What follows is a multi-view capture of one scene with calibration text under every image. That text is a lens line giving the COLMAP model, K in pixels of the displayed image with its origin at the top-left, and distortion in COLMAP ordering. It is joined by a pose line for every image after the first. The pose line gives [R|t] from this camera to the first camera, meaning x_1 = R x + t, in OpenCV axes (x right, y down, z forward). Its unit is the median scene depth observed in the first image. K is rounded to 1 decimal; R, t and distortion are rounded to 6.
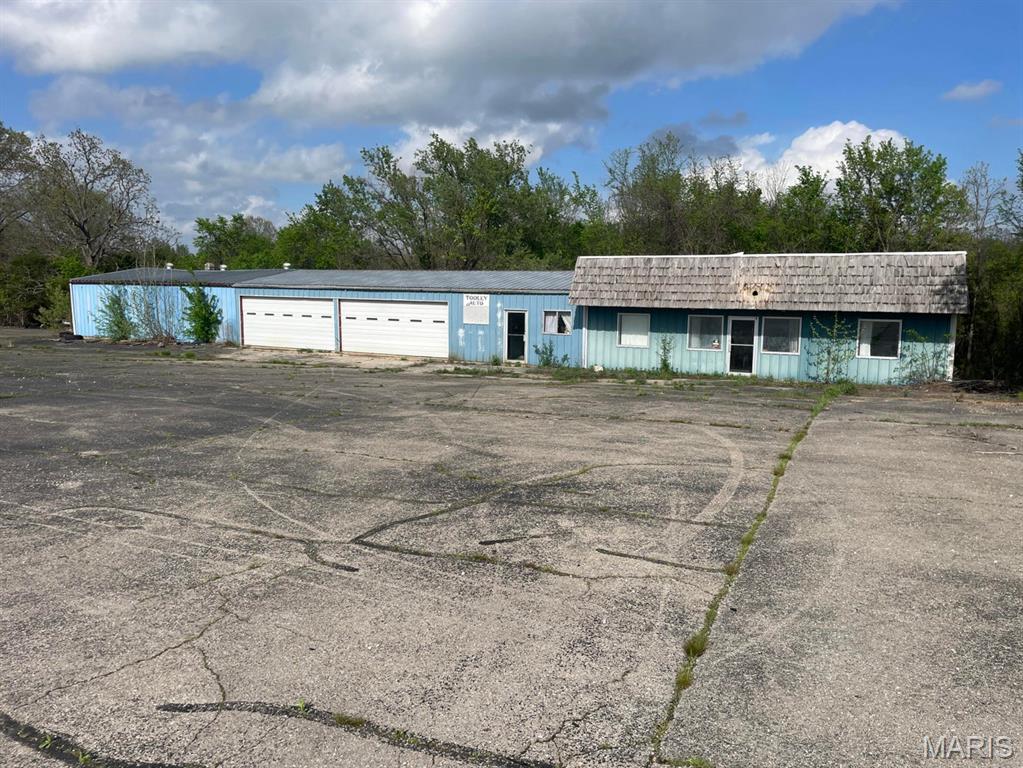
lens RADIAL K [[789.9, 0, 550.2], [0, 789.9, 379.0], [0, 0, 1]] dist [0.086966, -0.098930]
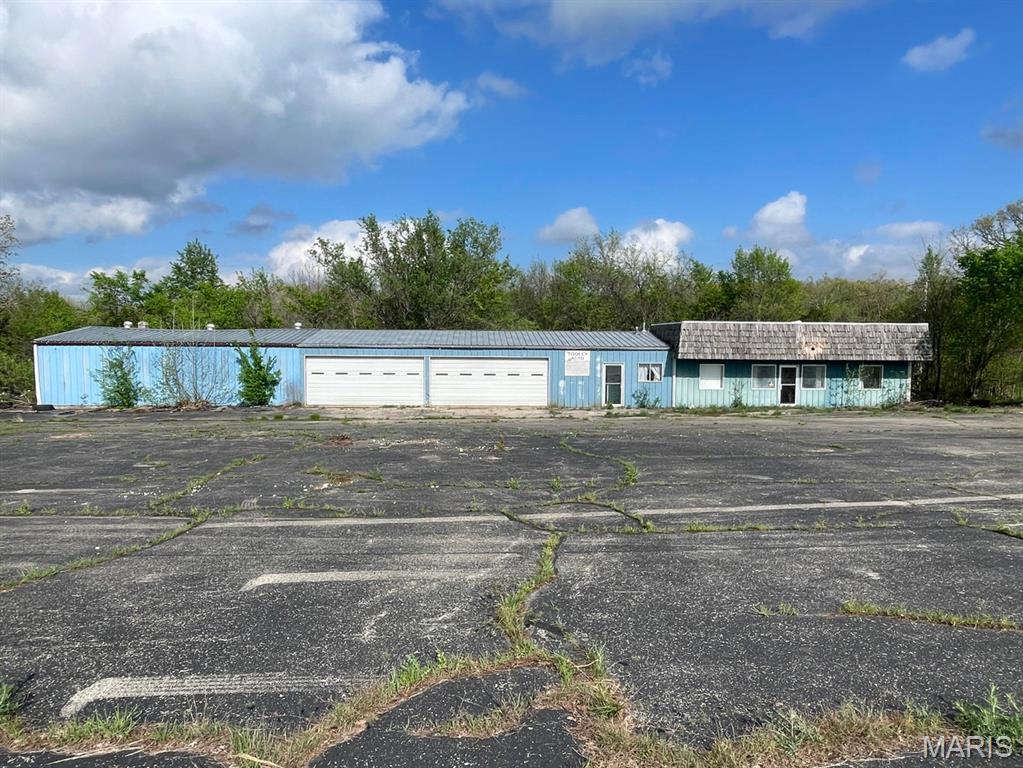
lens RADIAL K [[625.3, 0, 518.5], [0, 625.3, 380.4], [0, 0, 1]] dist [-0.009521, 0.002076]
pose [[0.865604, -0.037364, 0.499332, -0.670000], [0.061423, 0.997604, -0.031831, -0.040153], [-0.496947, 0.058223, 0.865826, 0.243076]]
